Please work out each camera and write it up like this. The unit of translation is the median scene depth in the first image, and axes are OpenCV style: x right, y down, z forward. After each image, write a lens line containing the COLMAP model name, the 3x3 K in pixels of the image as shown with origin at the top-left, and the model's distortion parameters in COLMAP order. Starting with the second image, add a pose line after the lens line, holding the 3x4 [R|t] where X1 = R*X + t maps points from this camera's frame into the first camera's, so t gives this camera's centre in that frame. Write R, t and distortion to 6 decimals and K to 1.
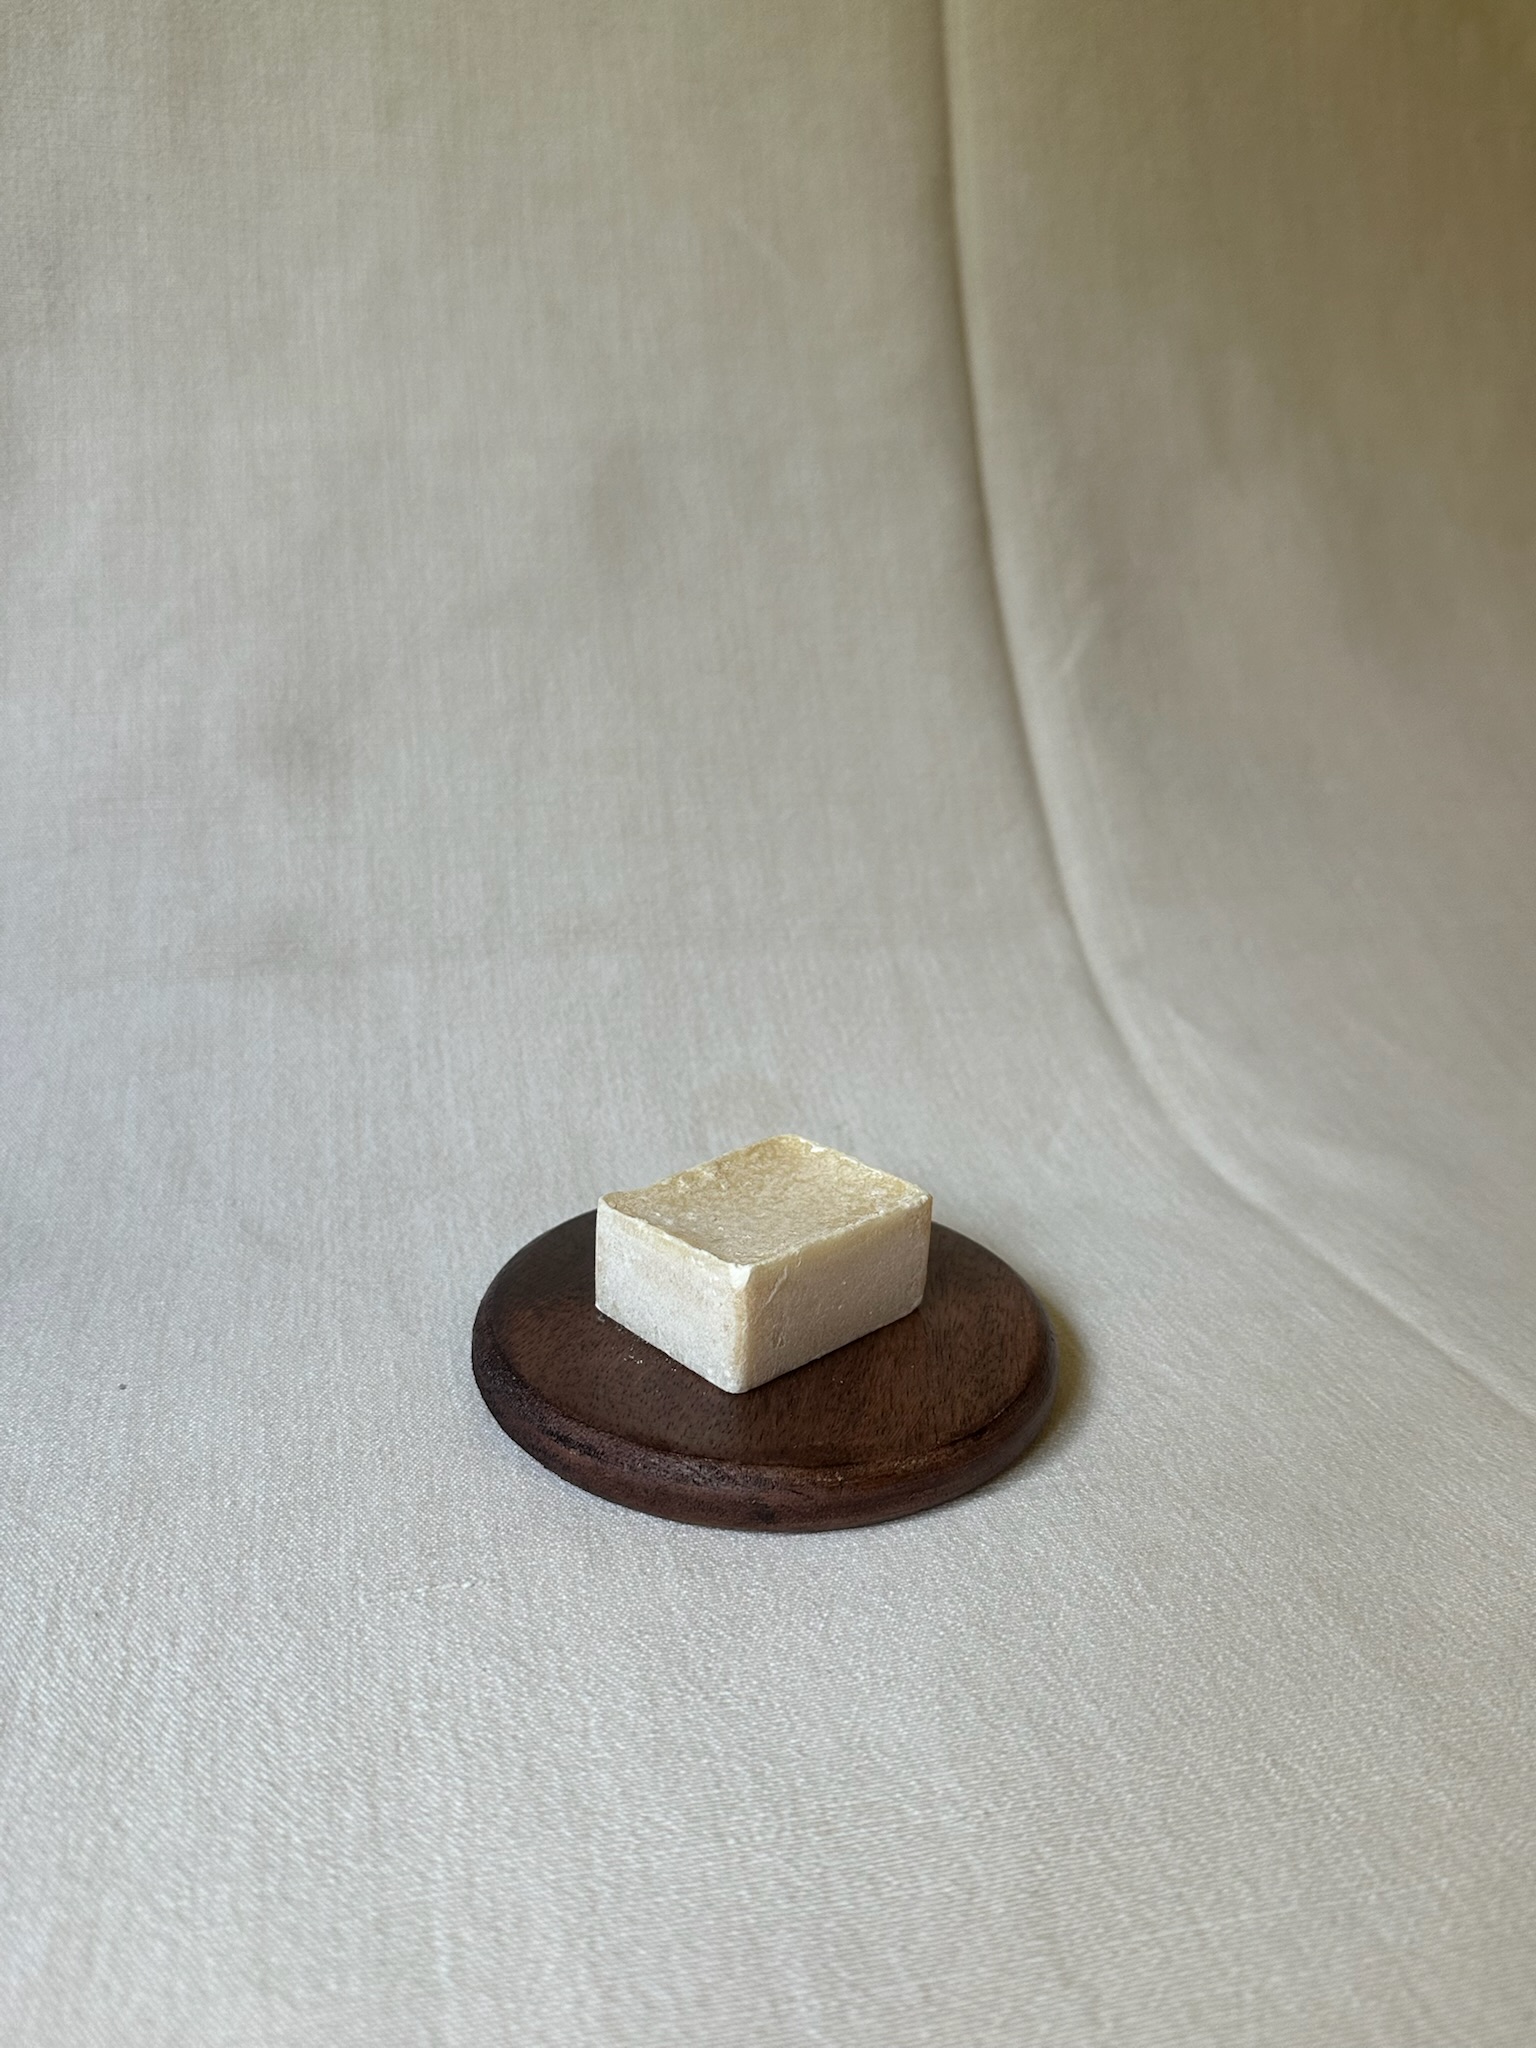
lens RADIAL K [[1704.1, 0, 773.4], [0, 1704.1, 1017.6], [0, 0, 1]] dist [0.169599, -0.444392]
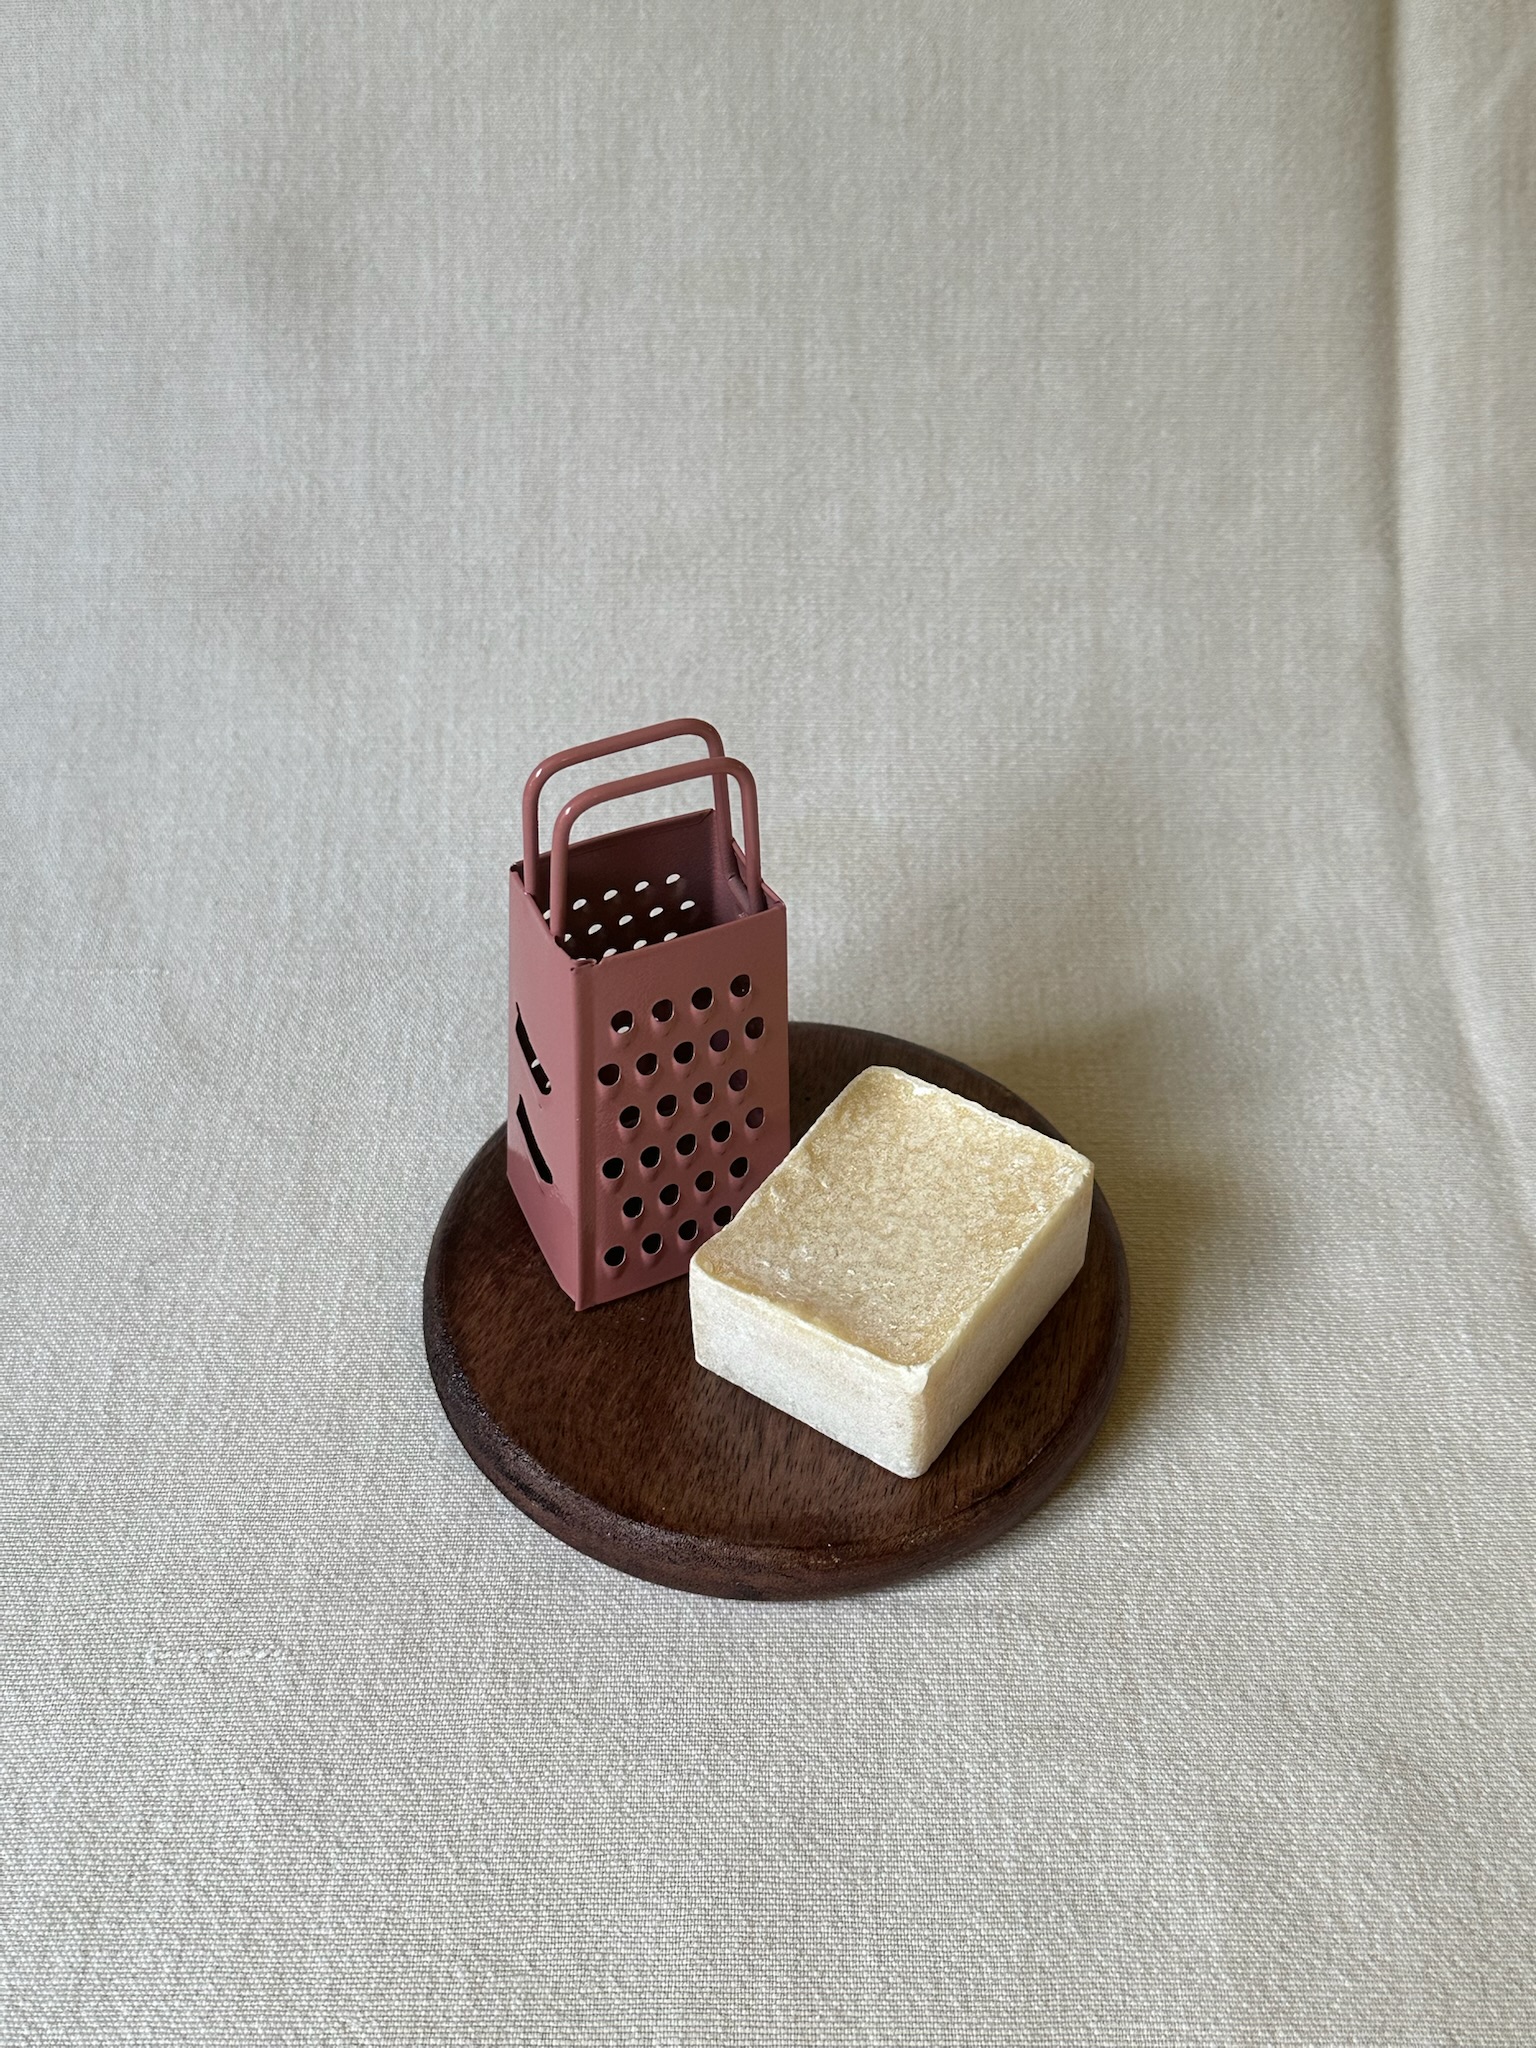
lens RADIAL K [[2396.8, 0, 775.5], [0, 2396.8, 1024.2], [0, 0, 1]] dist [0.180825, -0.499905]
pose [[0.967125, 0.143729, -0.209789, 0.189361], [-0.041913, 0.903769, 0.425963, -0.327920], [0.250825, -0.403167, 0.880082, 0.044872]]
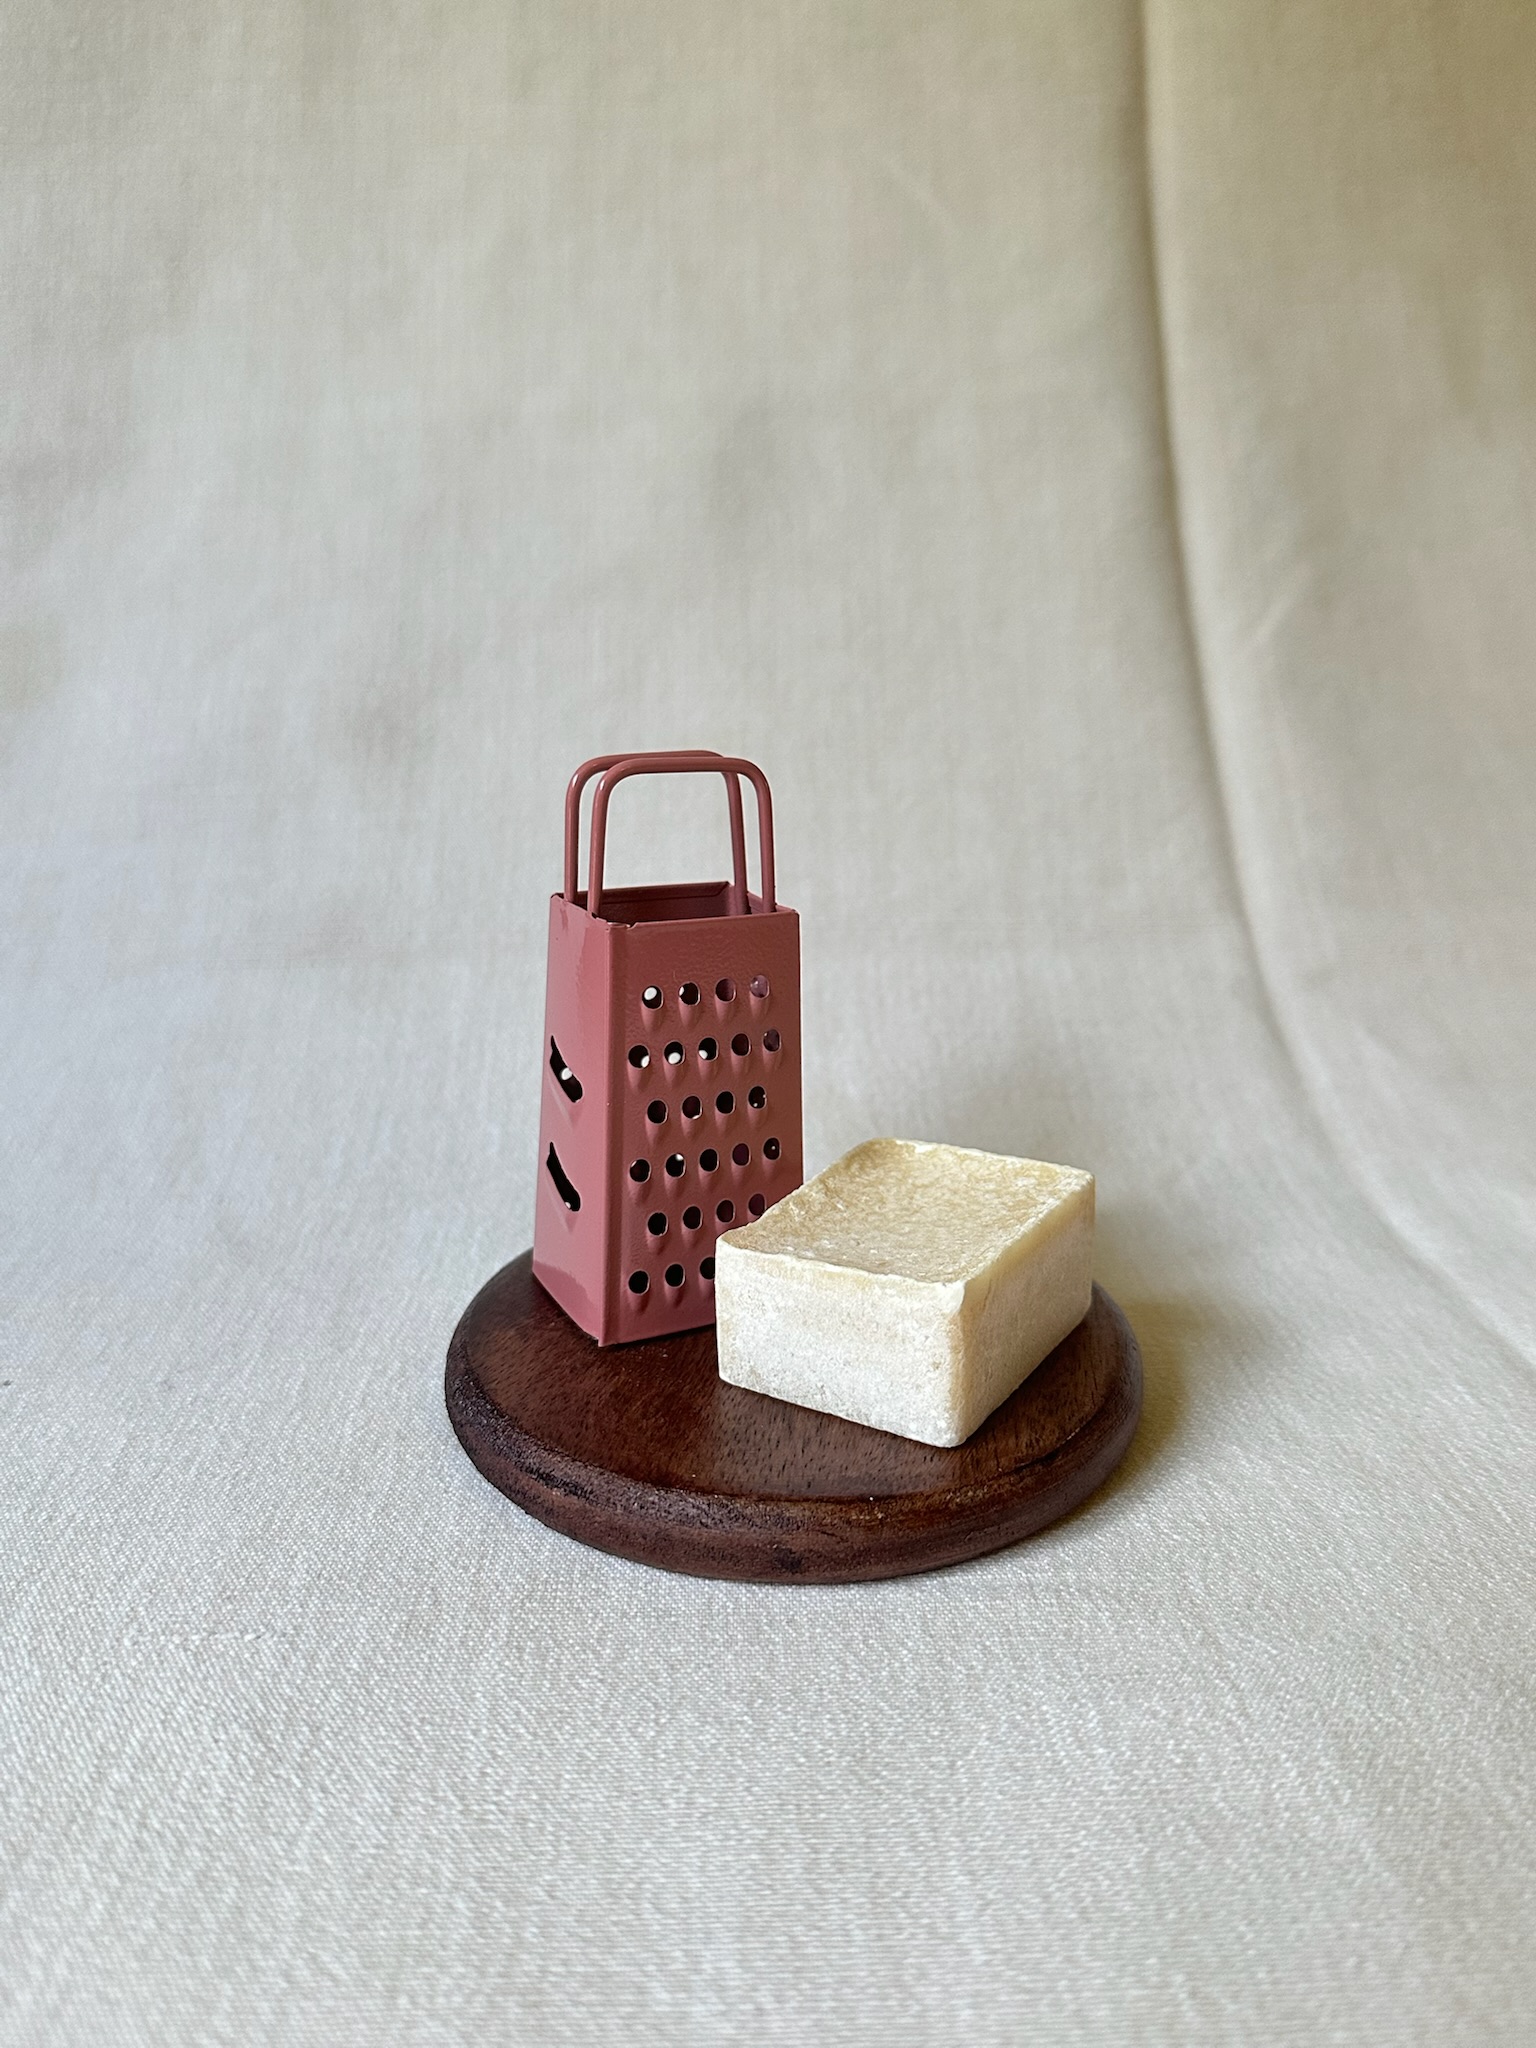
lens RADIAL K [[1717.6, 0, 770.8], [0, 1717.6, 1013.1], [0, 0, 1]] dist [0.143869, -0.377734]
pose [[0.977038, 0.016684, -0.212413, 0.145998], [-0.027528, 0.998459, -0.048195, 0.039103], [0.211281, 0.052936, 0.975991, 0.139562]]
